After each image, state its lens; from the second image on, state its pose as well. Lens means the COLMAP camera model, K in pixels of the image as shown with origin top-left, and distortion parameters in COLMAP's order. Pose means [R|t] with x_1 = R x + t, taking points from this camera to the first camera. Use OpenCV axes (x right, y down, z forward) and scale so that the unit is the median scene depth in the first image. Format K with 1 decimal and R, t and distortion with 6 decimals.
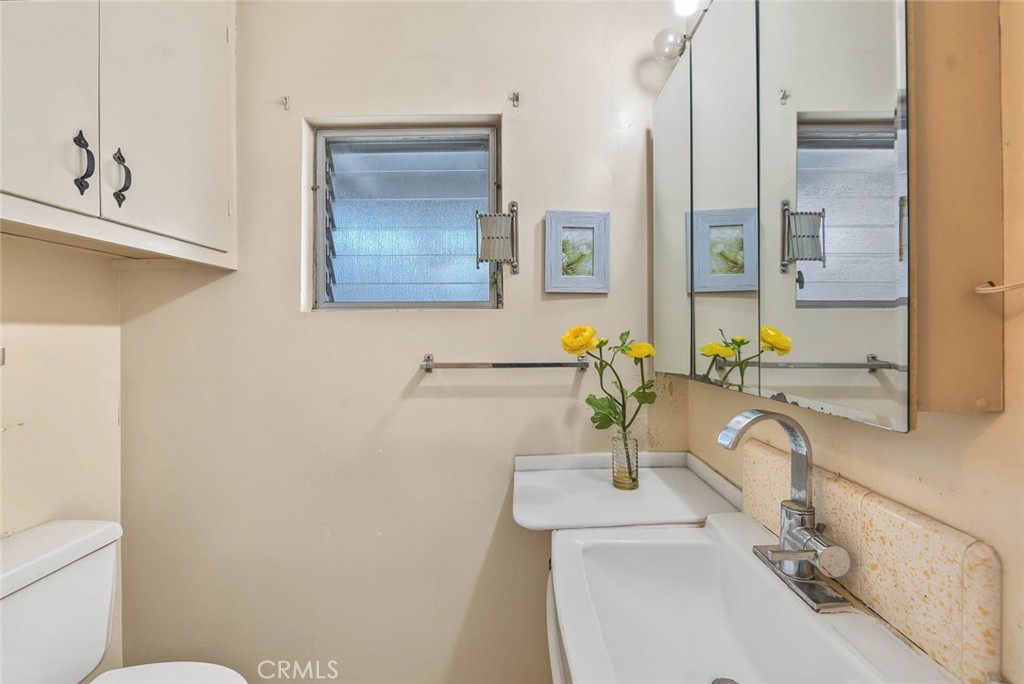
lens RADIAL K [[421.4, 0, 513.7], [0, 421.4, 339.1], [0, 0, 1]] dist [0.000328, -0.000317]
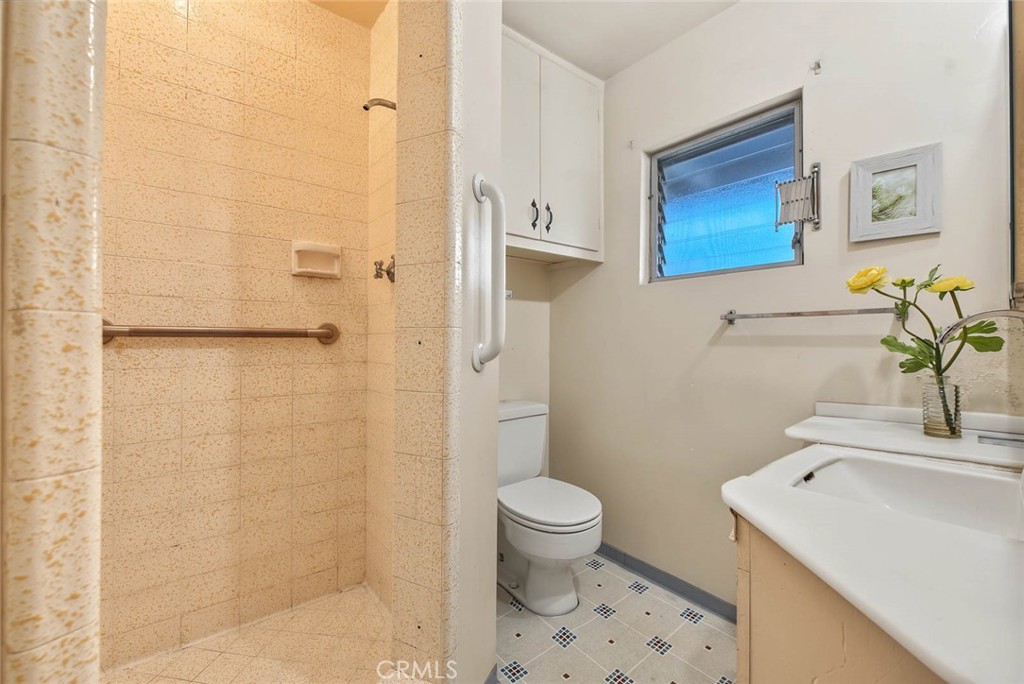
lens RADIAL K [[414.0, 0, 512.9], [0, 414.0, 340.8], [0, 0, 1]] dist [-0.002682, -0.000780]
pose [[0.655576, 0.007888, -0.755088, 0.294195], [-0.006370, 0.999968, 0.004916, 0.126518], [0.755102, 0.001587, 0.655605, -0.271795]]
